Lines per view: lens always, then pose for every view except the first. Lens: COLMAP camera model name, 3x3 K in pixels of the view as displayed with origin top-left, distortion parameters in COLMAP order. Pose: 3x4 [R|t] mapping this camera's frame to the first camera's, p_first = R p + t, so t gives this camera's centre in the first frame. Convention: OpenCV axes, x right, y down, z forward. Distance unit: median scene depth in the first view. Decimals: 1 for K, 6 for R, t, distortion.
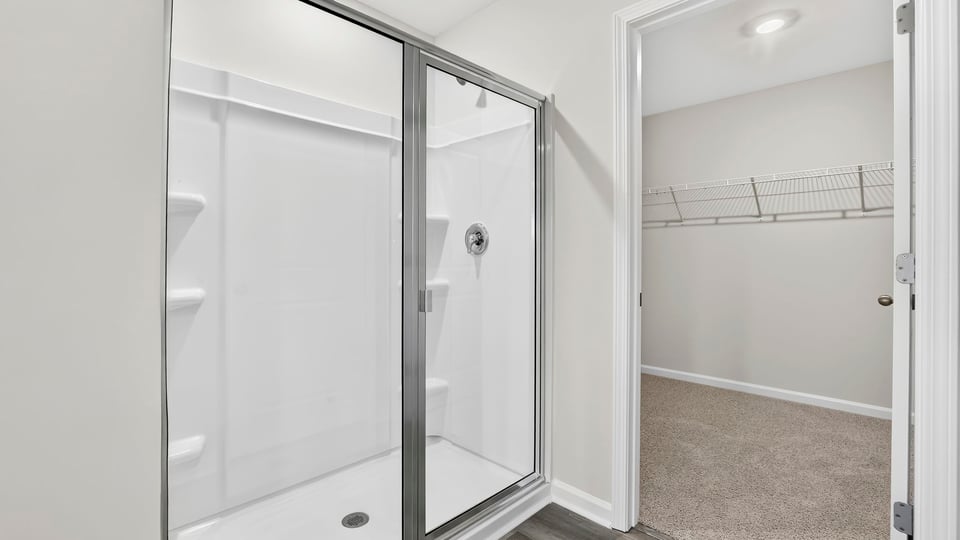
lens RADIAL K [[419.2, 0, 464.3], [0, 419.2, 258.9], [0, 0, 1]] dist [-0.003020, 0.000112]
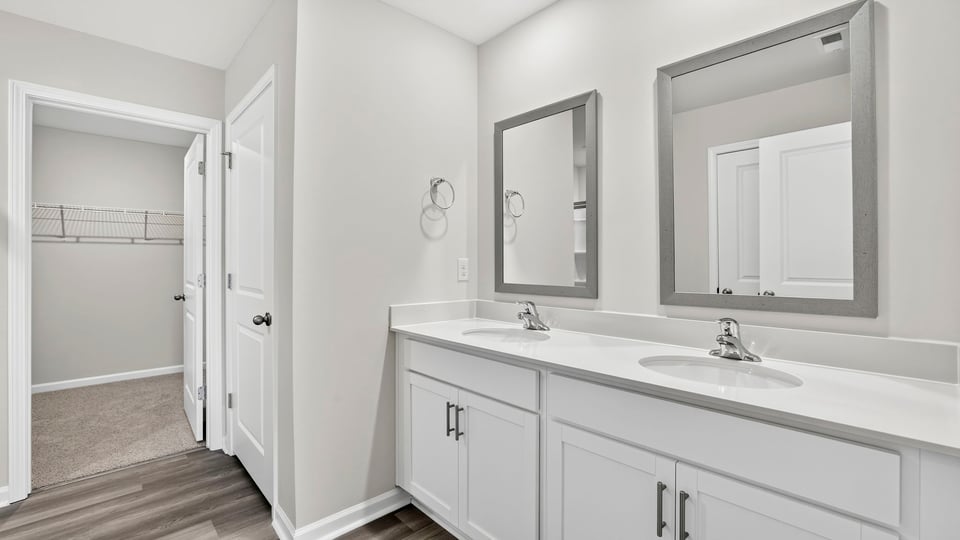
lens RADIAL K [[419.2, 0, 464.3], [0, 419.2, 258.9], [0, 0, 1]] dist [-0.003020, 0.000112]
pose [[0.040932, 0.028034, 0.998769, -0.475402], [0.030818, 0.999095, -0.029306, 0.032613], [-0.998687, 0.031980, 0.040031, -0.188739]]
